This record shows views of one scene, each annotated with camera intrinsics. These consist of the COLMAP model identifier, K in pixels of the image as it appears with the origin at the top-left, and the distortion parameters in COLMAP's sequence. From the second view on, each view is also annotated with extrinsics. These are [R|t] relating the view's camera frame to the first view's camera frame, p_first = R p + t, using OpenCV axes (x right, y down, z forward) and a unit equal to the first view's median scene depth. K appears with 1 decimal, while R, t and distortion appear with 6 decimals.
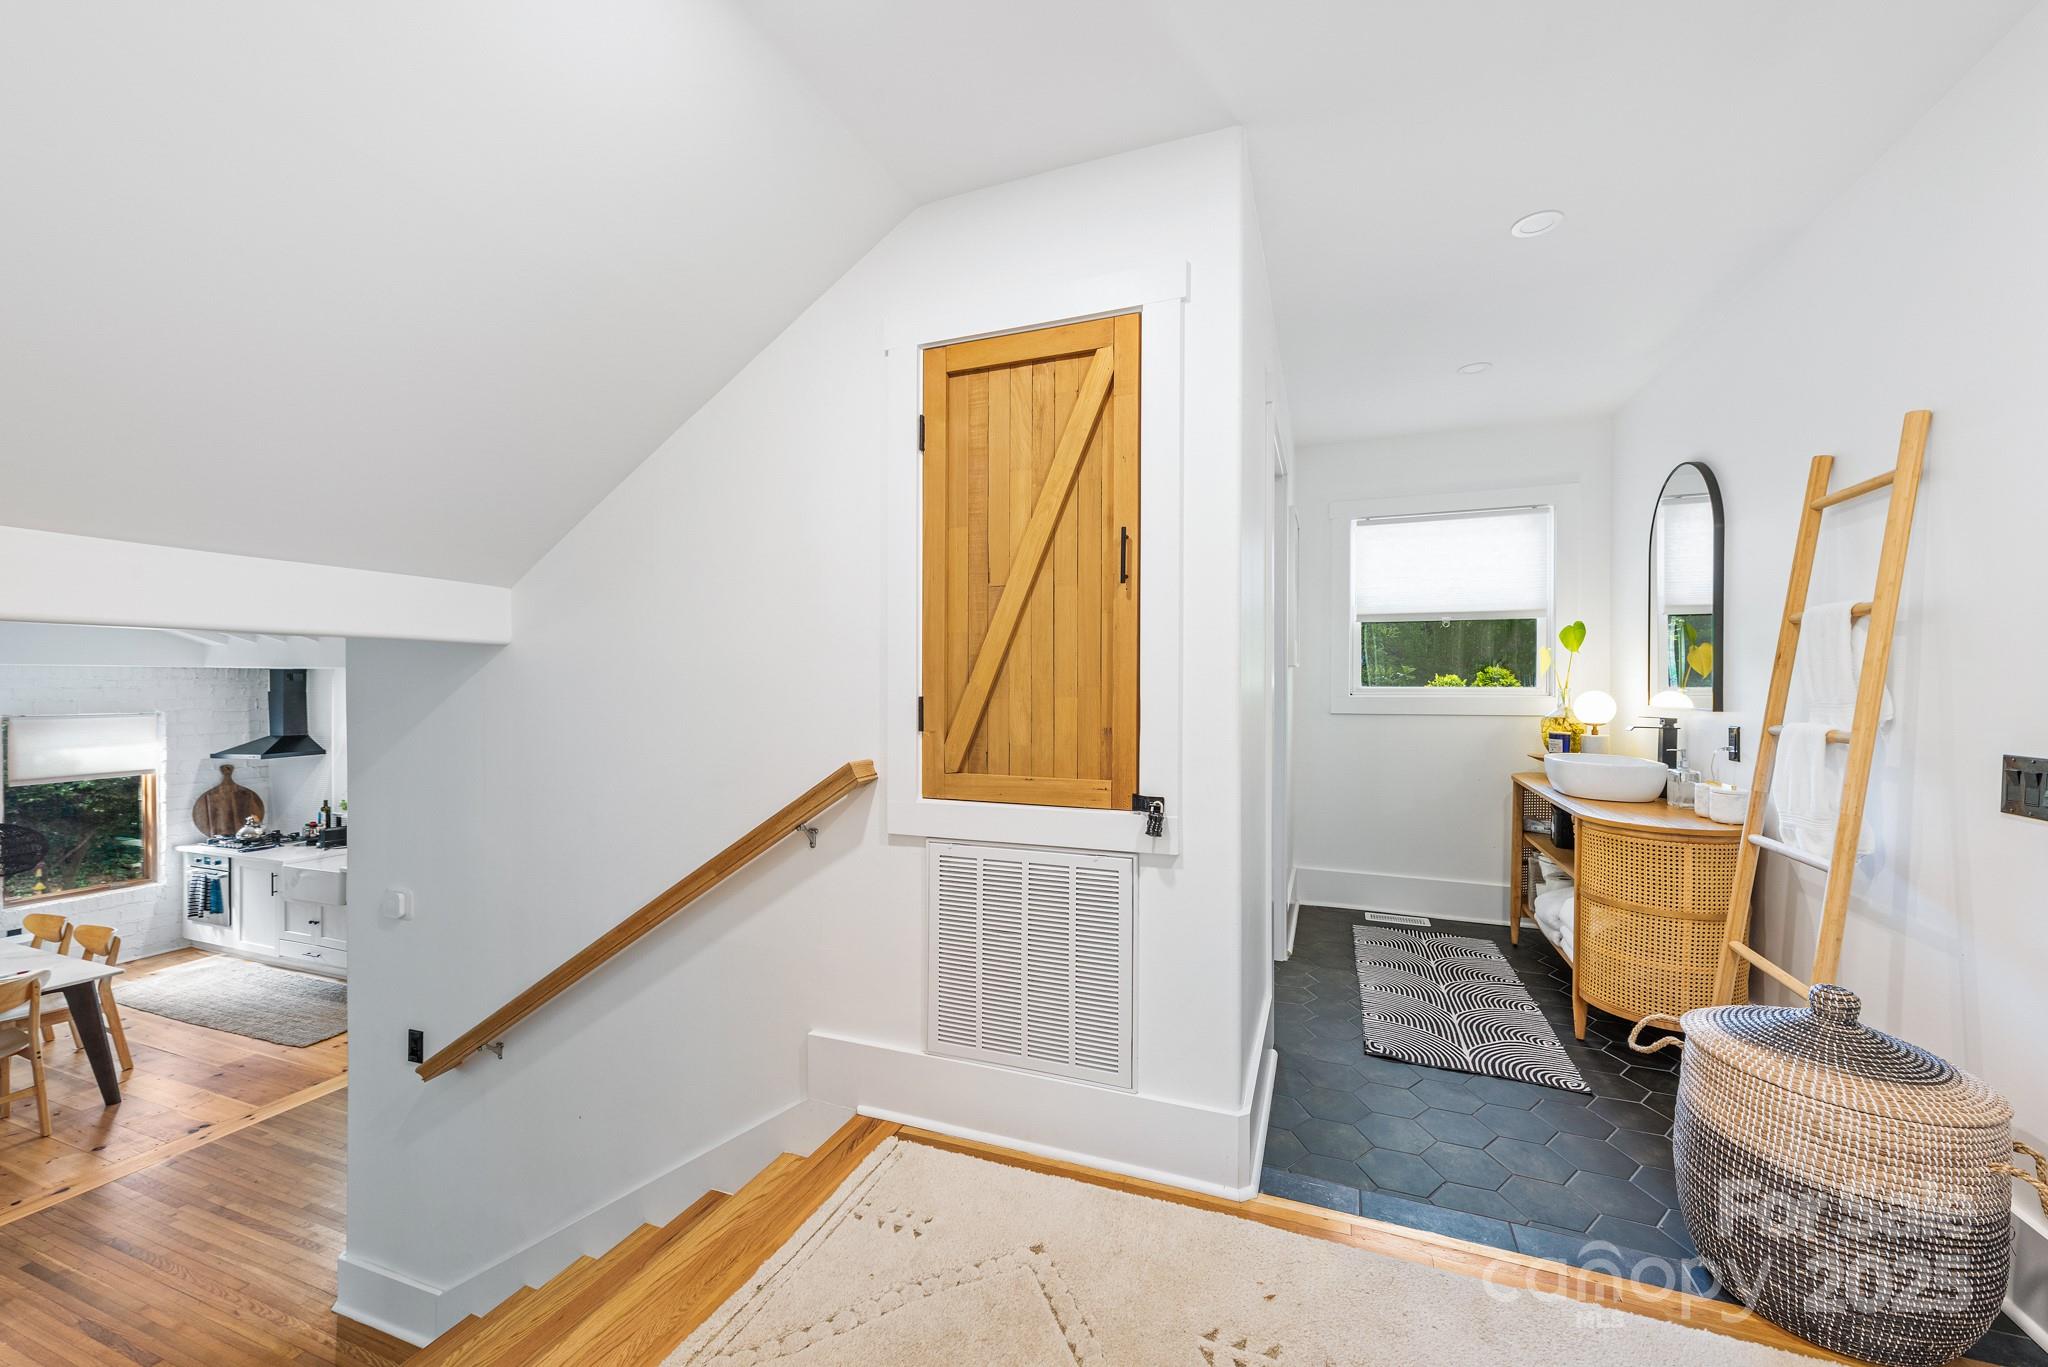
lens RADIAL K [[810.1, 0, 1024.0], [0, 810.1, 683.5], [0, 0, 1]] dist [0.001423, -0.000170]
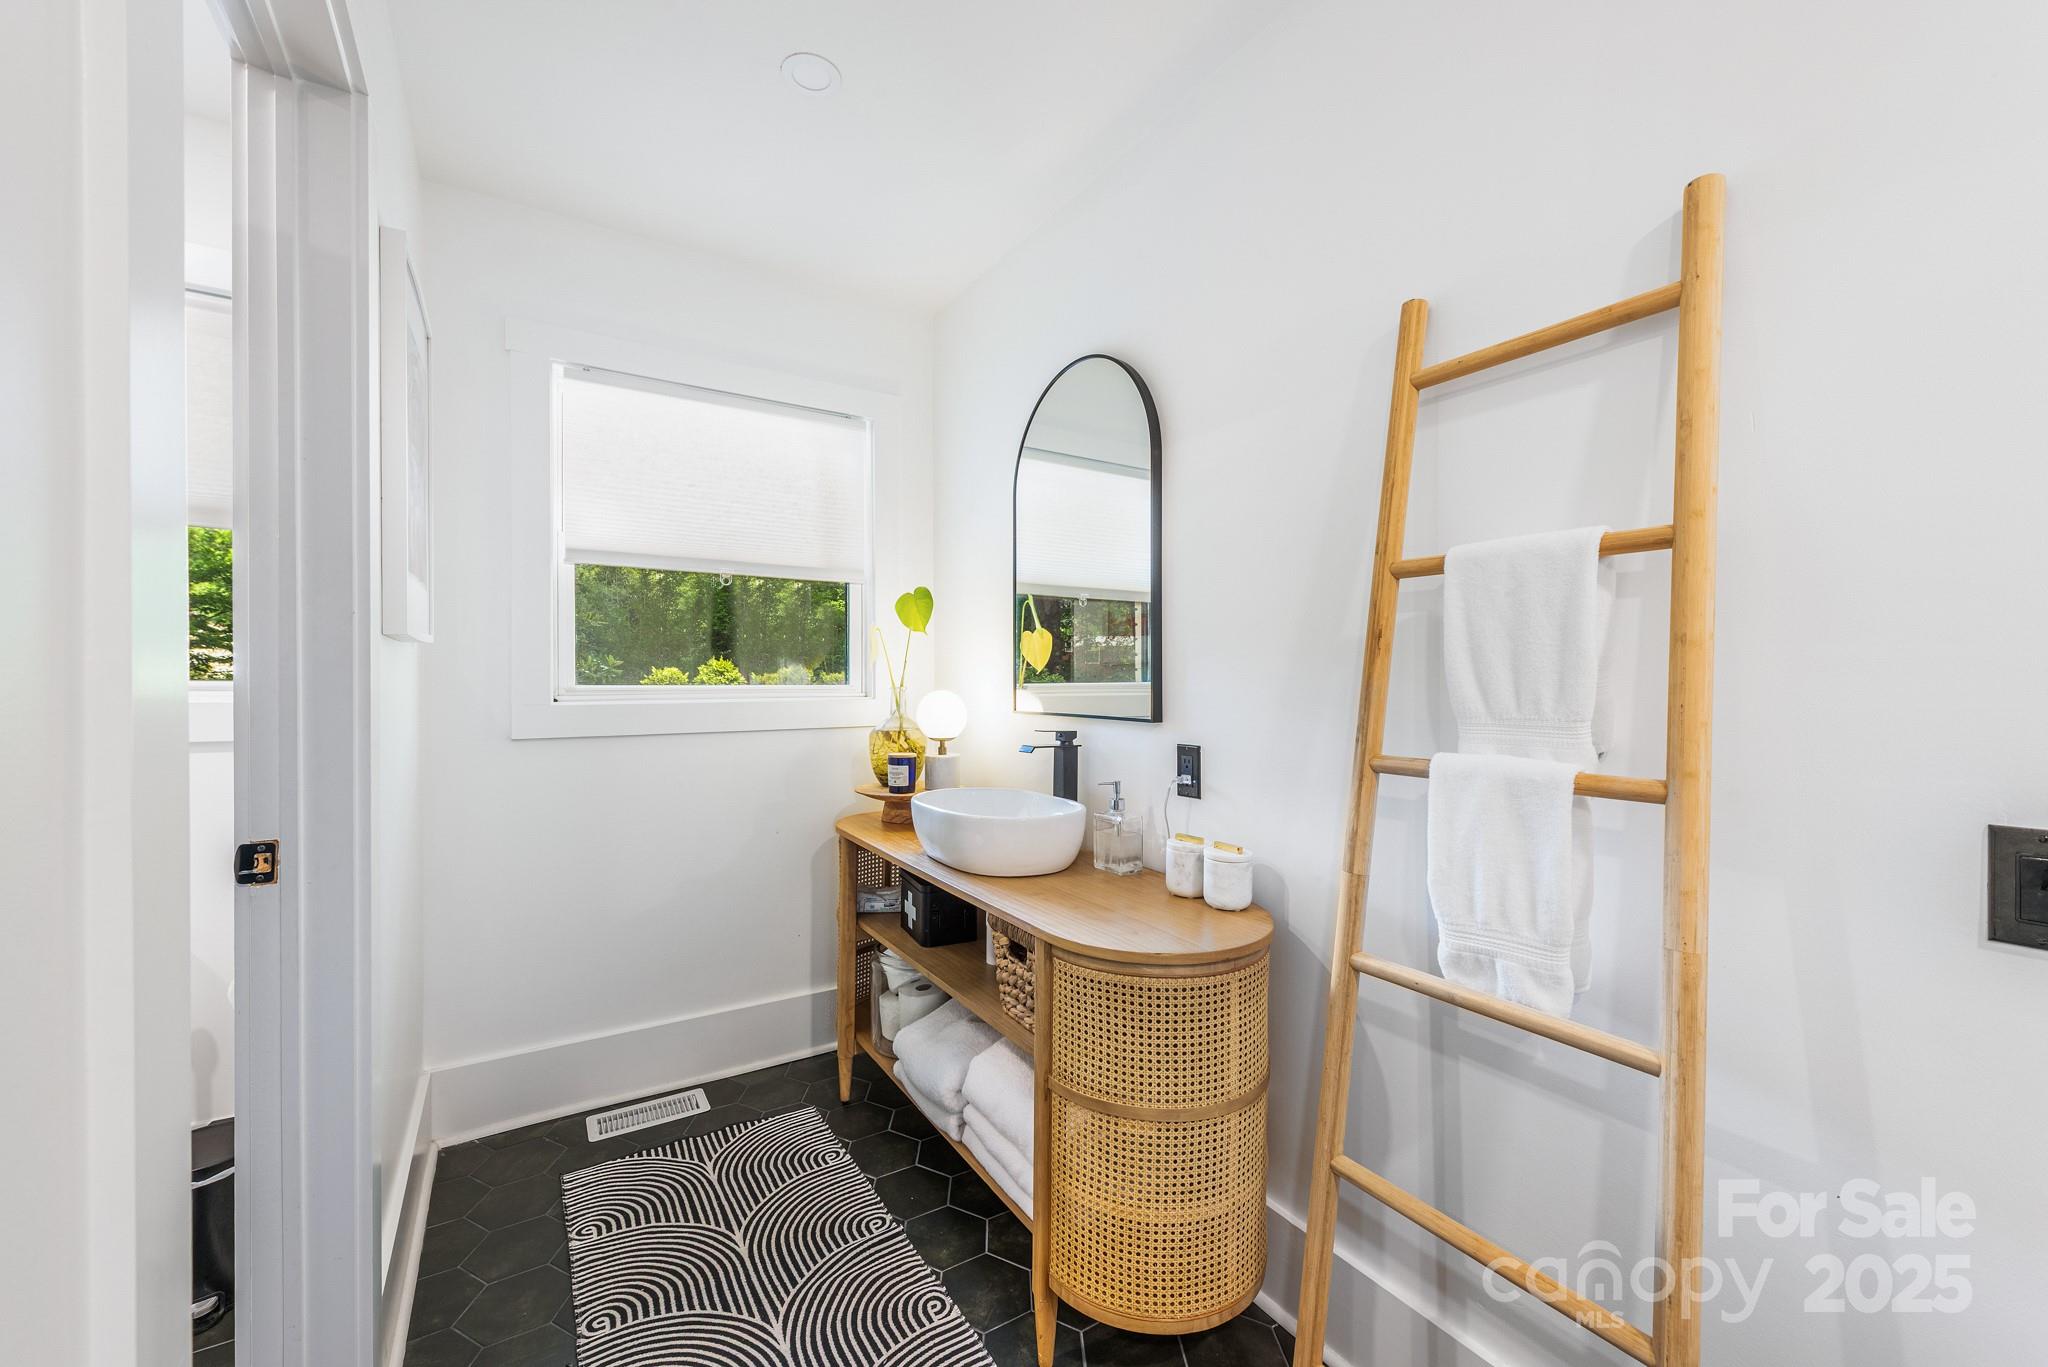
lens RADIAL K [[787.9, 0, 1026.6], [0, 787.9, 686.1], [0, 0, 1]] dist [0.009055, -0.002332]
pose [[0.594501, -0.008954, 0.804045, 0.210727], [0.000036, 0.999938, 0.011109, -0.001624], [-0.804095, -0.006575, 0.594465, 0.545109]]
